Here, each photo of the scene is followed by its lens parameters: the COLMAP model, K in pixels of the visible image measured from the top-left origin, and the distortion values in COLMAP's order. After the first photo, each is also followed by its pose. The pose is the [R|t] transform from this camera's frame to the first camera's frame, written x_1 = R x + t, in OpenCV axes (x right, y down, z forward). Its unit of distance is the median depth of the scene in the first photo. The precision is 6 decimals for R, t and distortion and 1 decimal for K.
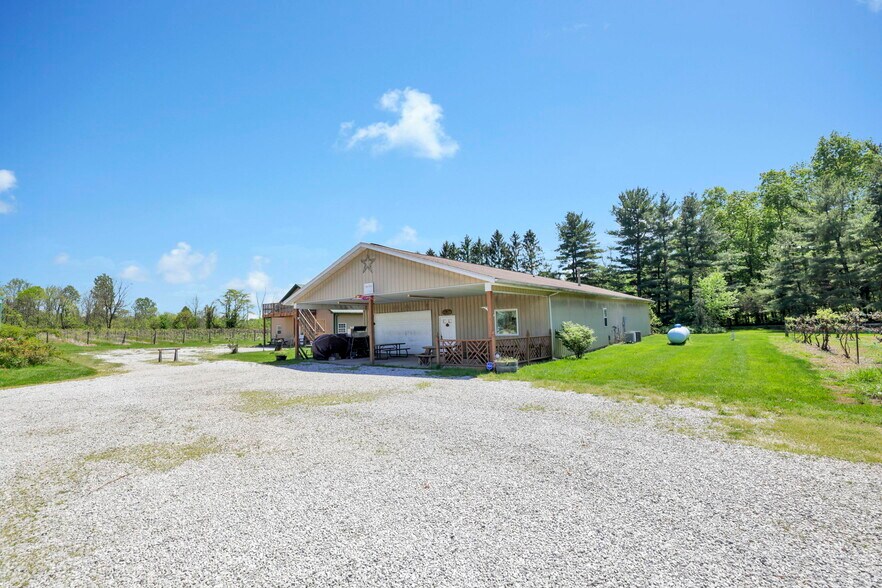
lens RADIAL K [[378.5, 0, 441.0], [0, 378.5, 294.0], [0, 0, 1]] dist [-0.040657, 0.009782]
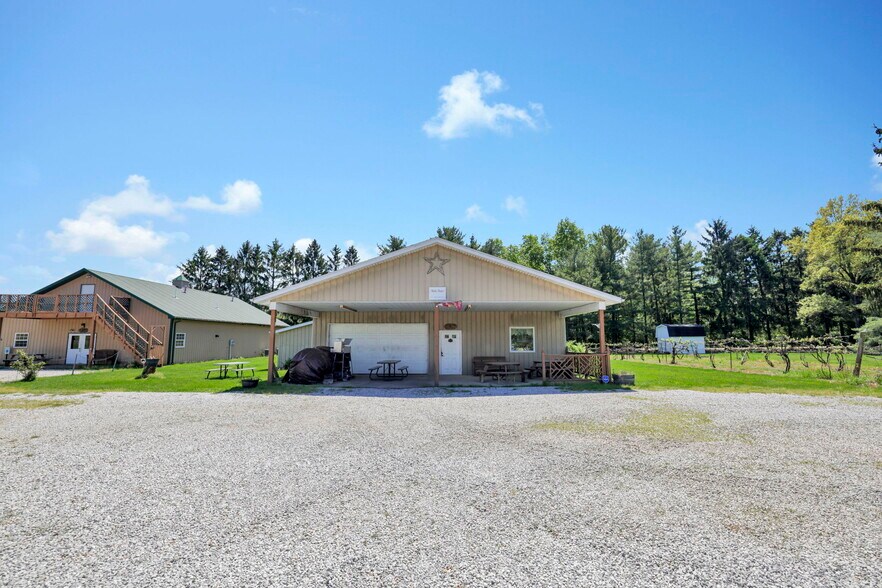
lens RADIAL K [[378.5, 0, 441.0], [0, 378.5, 294.0], [0, 0, 1]] dist [-0.040657, 0.009782]
pose [[0.785250, 0.103552, 0.610458, -0.539696], [-0.072129, 0.994502, -0.075915, 0.038231], [-0.614963, 0.015581, 0.788402, 0.264222]]
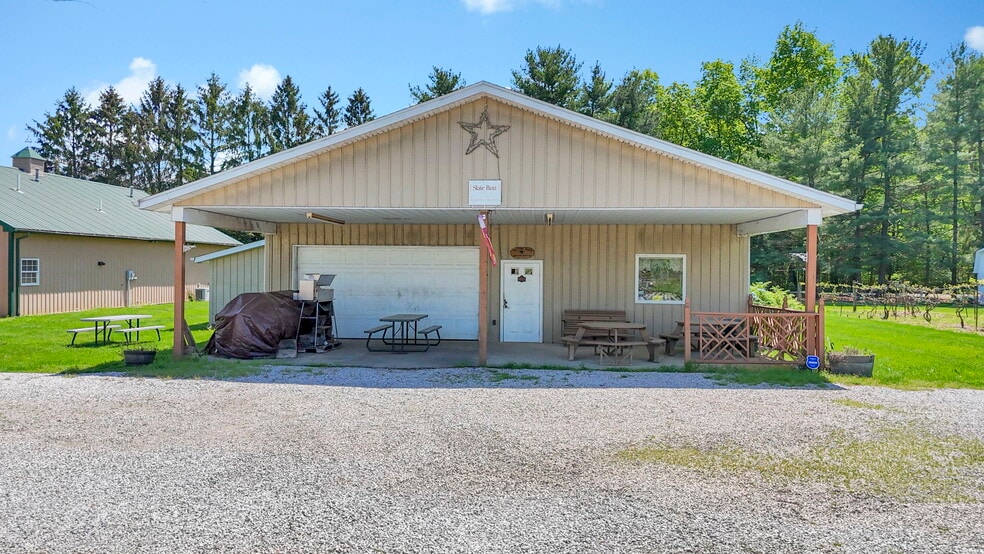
lens RADIAL K [[723.8, 0, 485.6], [0, 723.8, 274.9], [0, 0, 1]] dist [0.062431, -0.040131]
pose [[0.830597, 0.032599, 0.555919, -0.506410], [-0.078681, 0.995140, 0.059201, 0.023459], [-0.551288, -0.092913, 0.829125, 0.233806]]
